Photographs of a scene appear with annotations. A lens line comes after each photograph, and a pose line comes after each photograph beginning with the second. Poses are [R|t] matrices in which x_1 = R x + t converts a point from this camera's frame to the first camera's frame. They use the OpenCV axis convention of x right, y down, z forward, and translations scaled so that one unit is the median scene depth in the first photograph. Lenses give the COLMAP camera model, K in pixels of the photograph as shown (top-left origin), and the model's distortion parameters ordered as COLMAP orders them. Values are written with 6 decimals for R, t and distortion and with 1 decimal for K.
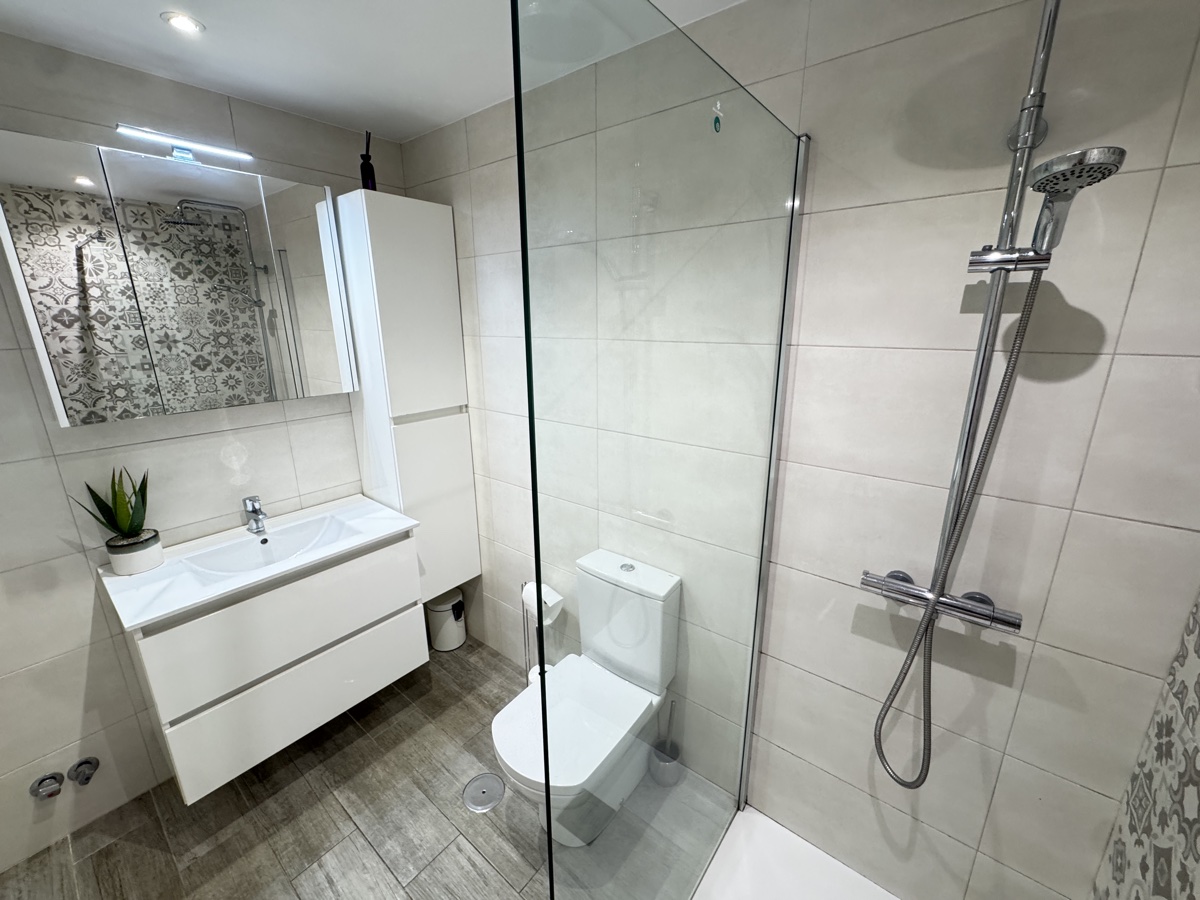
lens RADIAL K [[478.8, 0, 599.0], [0, 478.8, 449.0], [0, 0, 1]] dist [-0.005462, -0.000464]
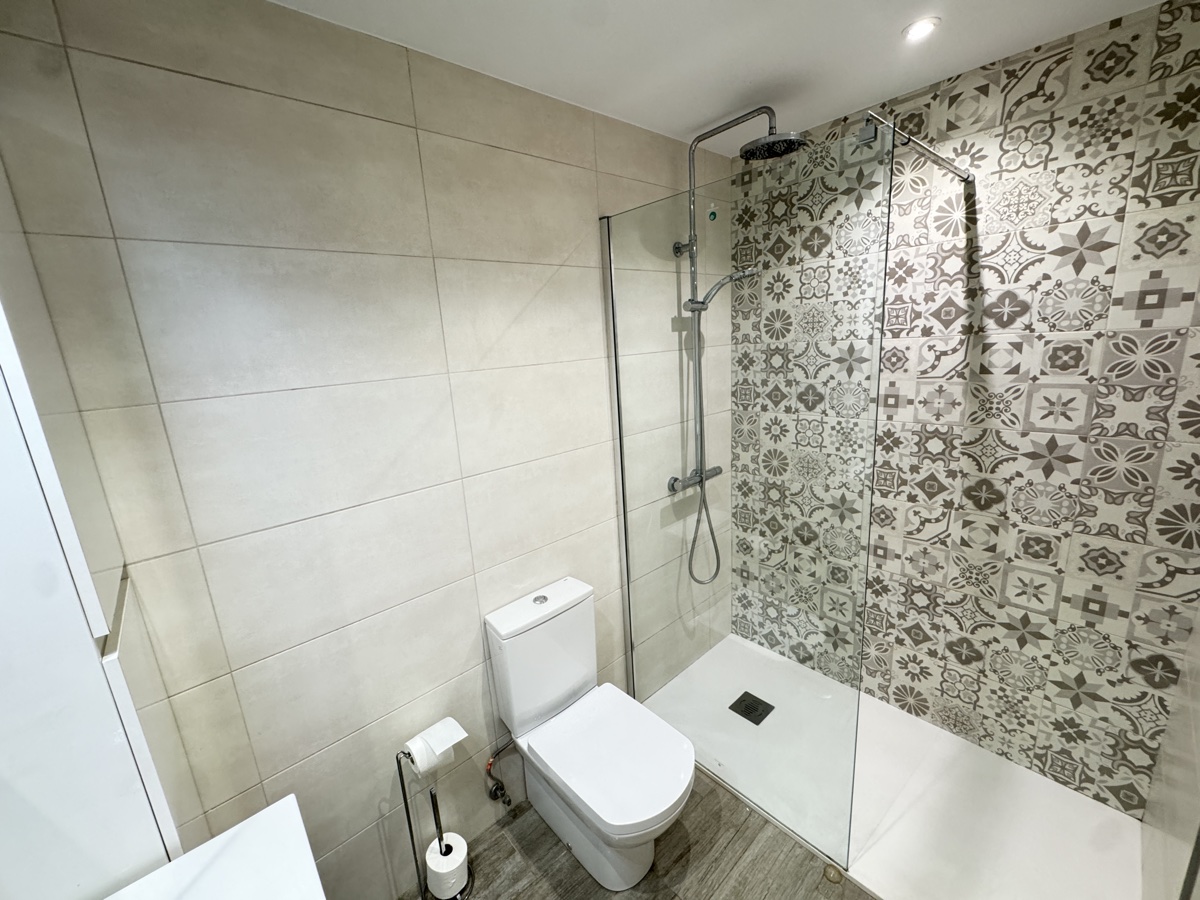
lens RADIAL K [[478.8, 0, 599.0], [0, 478.8, 449.0], [0, 0, 1]] dist [-0.005462, -0.000464]
pose [[0.157206, -0.228972, 0.960655, -1.347453], [0.319983, 0.932083, 0.169799, -0.281994], [-0.934290, 0.280700, 0.219796, 1.042790]]
